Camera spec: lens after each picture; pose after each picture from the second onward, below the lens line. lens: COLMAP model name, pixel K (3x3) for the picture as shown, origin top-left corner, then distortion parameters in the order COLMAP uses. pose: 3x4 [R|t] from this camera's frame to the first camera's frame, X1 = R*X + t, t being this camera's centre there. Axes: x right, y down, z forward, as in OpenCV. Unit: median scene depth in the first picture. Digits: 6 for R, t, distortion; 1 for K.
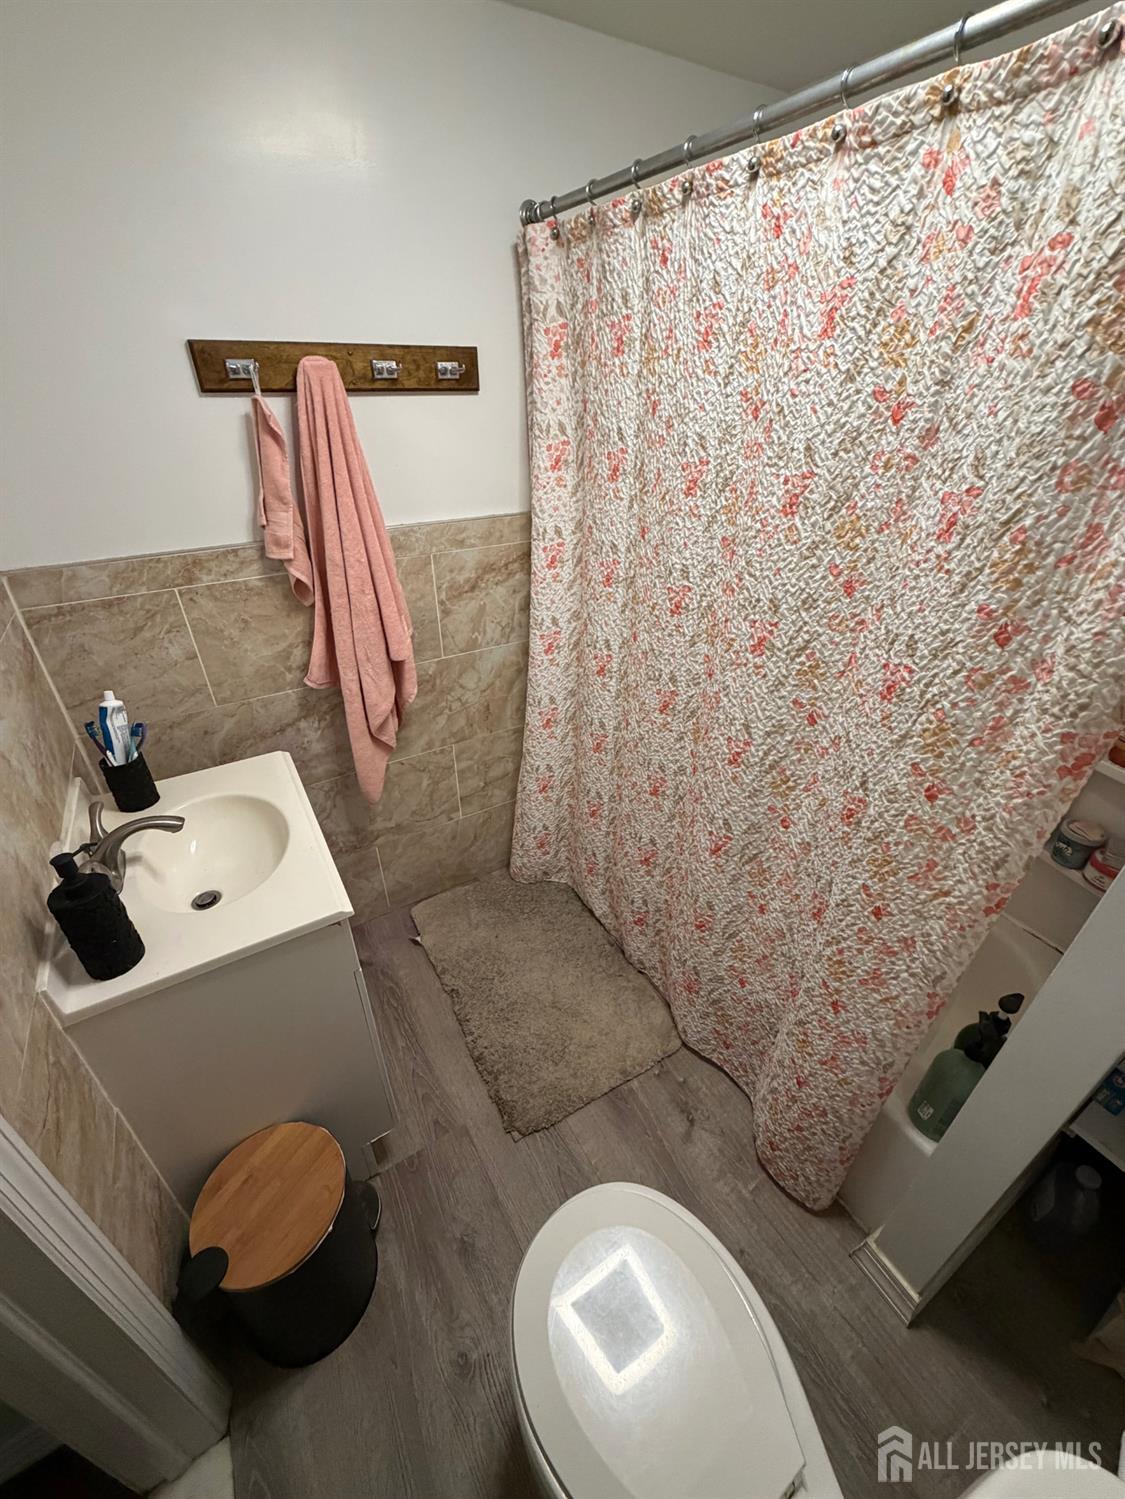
lens RADIAL K [[594.4, 0, 564.8], [0, 594.4, 748.1], [0, 0, 1]] dist [-0.000070, -0.000374]
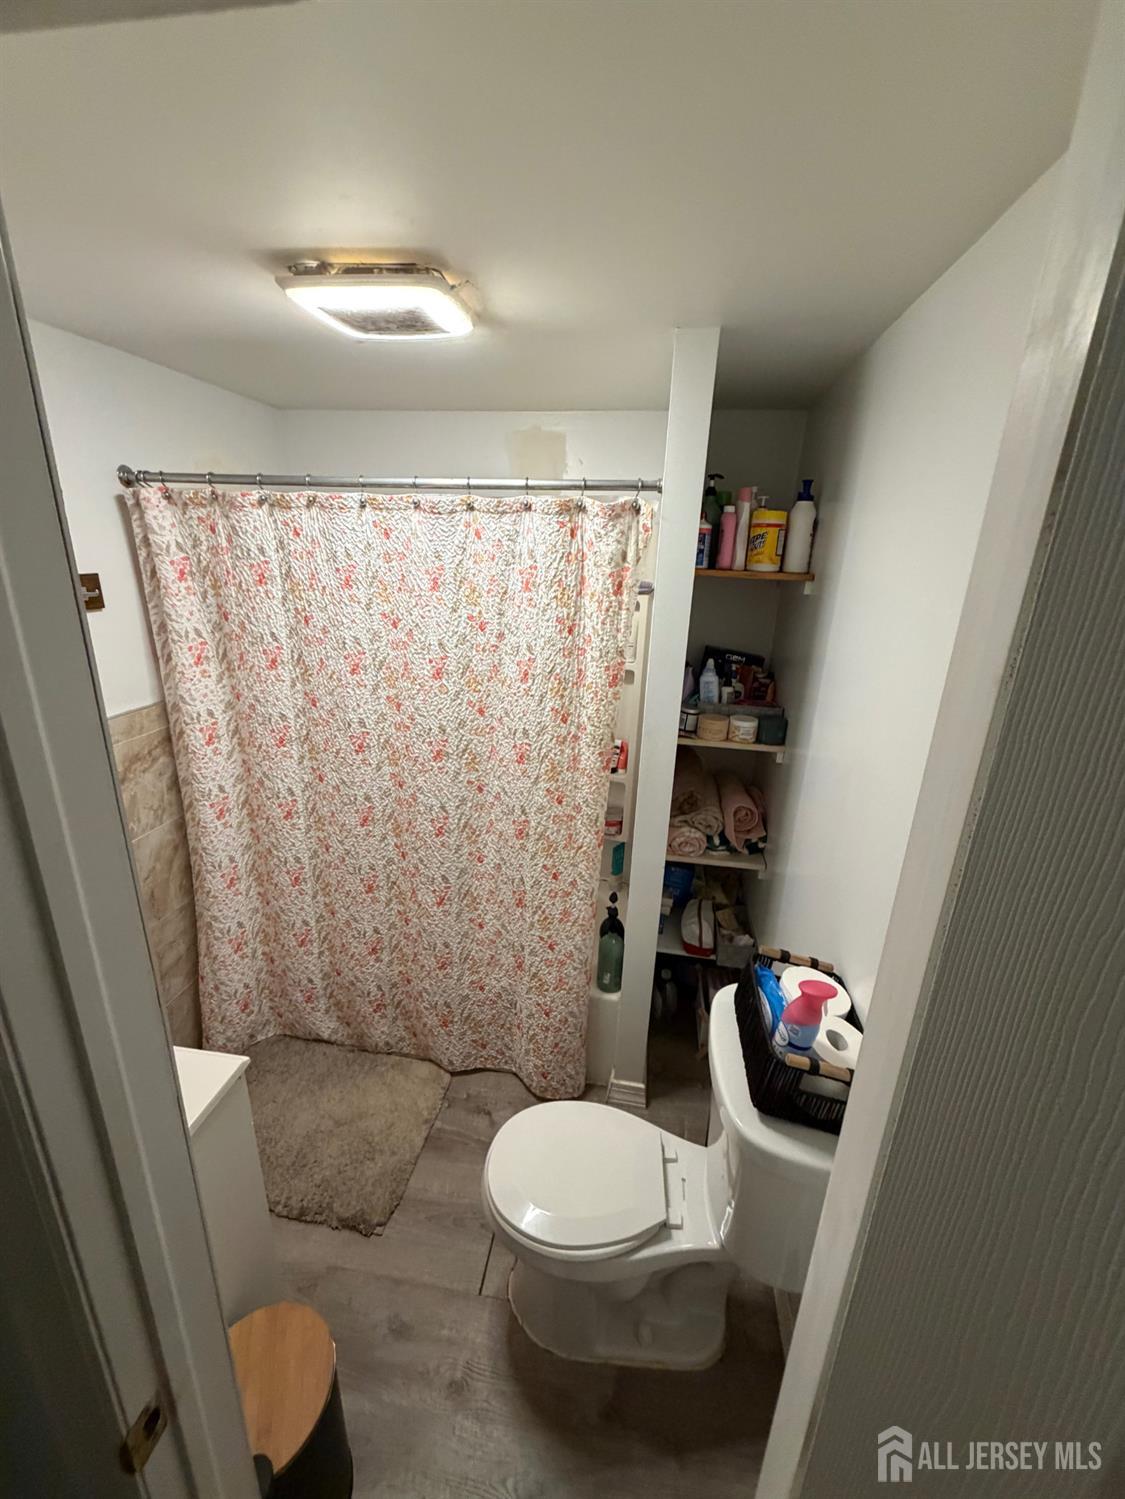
lens RADIAL K [[594.4, 0, 564.8], [0, 594.4, 748.1], [0, 0, 1]] dist [-0.000070, -0.000374]
pose [[0.631950, -0.227570, 0.740845, -0.597123], [0.374740, 0.926466, -0.035071, -0.006308], [-0.678387, 0.299787, 0.670760, -0.290532]]
